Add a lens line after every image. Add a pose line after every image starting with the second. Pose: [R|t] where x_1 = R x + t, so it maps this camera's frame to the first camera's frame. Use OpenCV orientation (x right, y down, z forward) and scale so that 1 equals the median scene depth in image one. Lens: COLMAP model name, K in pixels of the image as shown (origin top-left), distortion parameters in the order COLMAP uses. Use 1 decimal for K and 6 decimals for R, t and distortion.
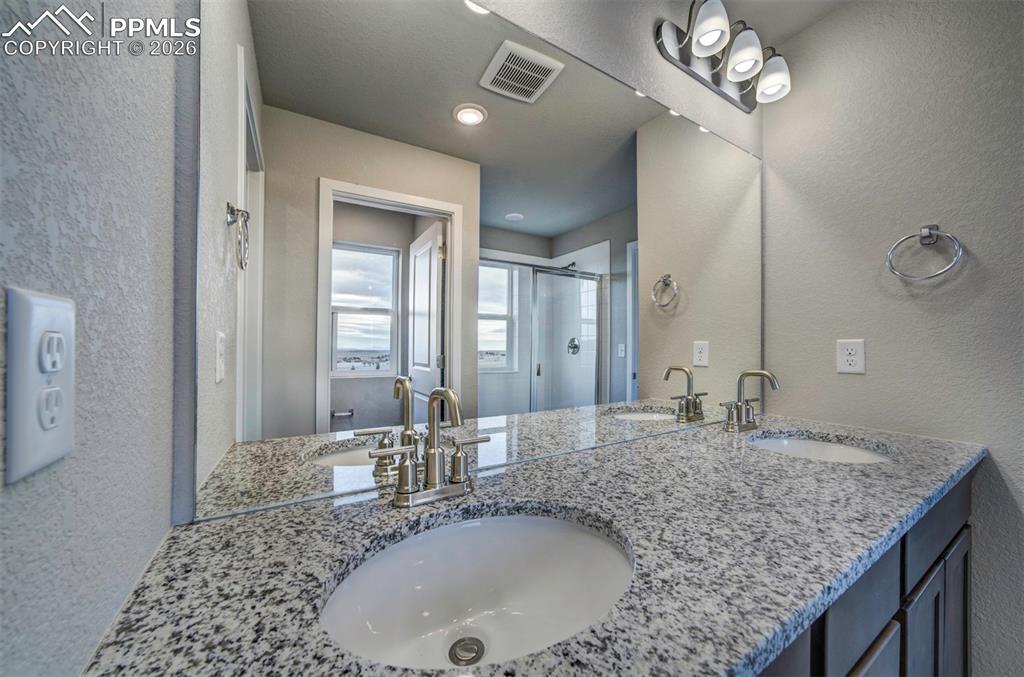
lens RADIAL K [[365.3, 0, 502.0], [0, 365.3, 345.6], [0, 0, 1]] dist [-0.001209, -0.000116]
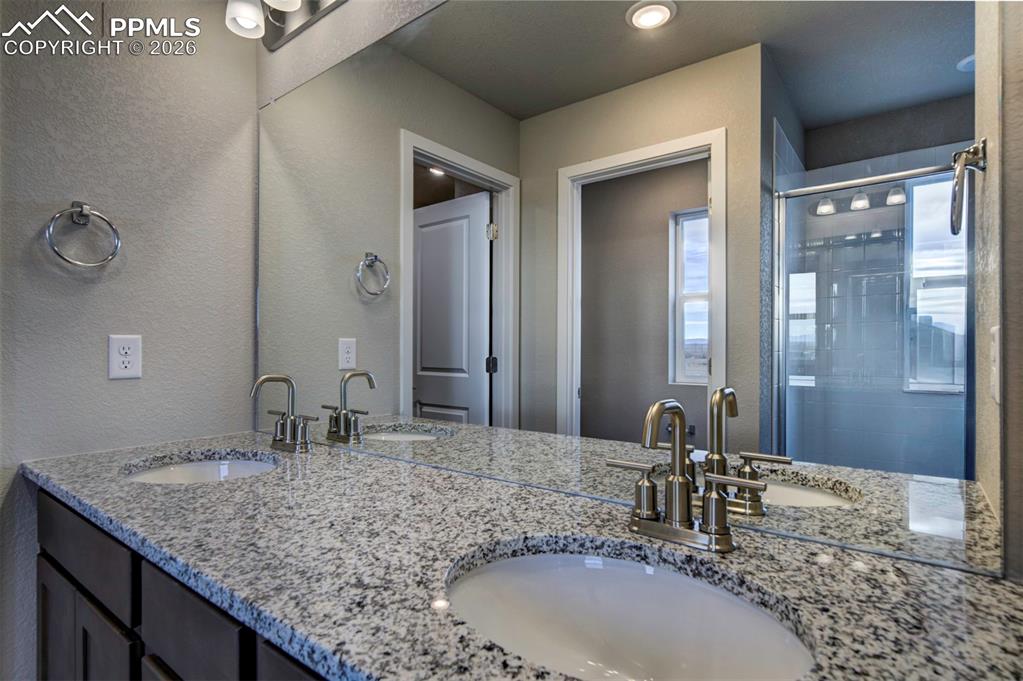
lens RADIAL K [[508.9, 0, 512.8], [0, 508.9, 343.8], [0, 0, 1]] dist [0.020331, 0.000177]
pose [[0.356621, -0.008214, -0.934213, 1.382249], [0.016364, 0.999863, -0.002545, -0.004500], [0.934106, -0.014380, 0.356707, 0.719617]]
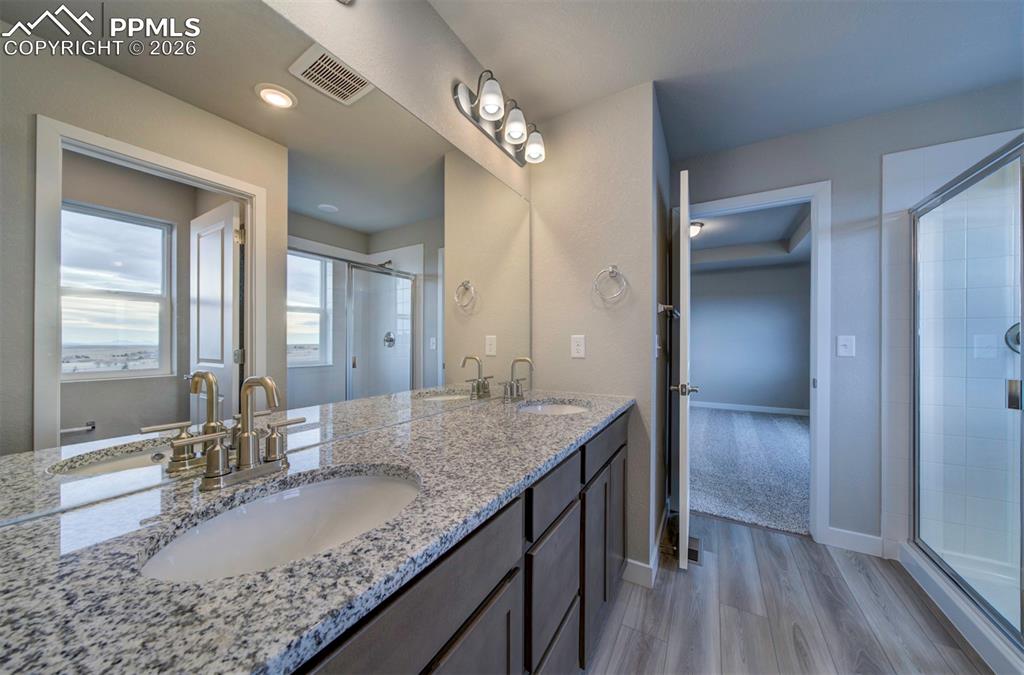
lens RADIAL K [[356.1, 0, 500.4], [0, 356.1, 341.8], [0, 0, 1]] dist [0.000240, 0.000312]
pose [[0.884090, -0.000679, 0.467317, -0.010132], [-0.002101, 0.999983, 0.005429, 0.002950], [-0.467313, -0.005782, 0.884073, -0.182490]]
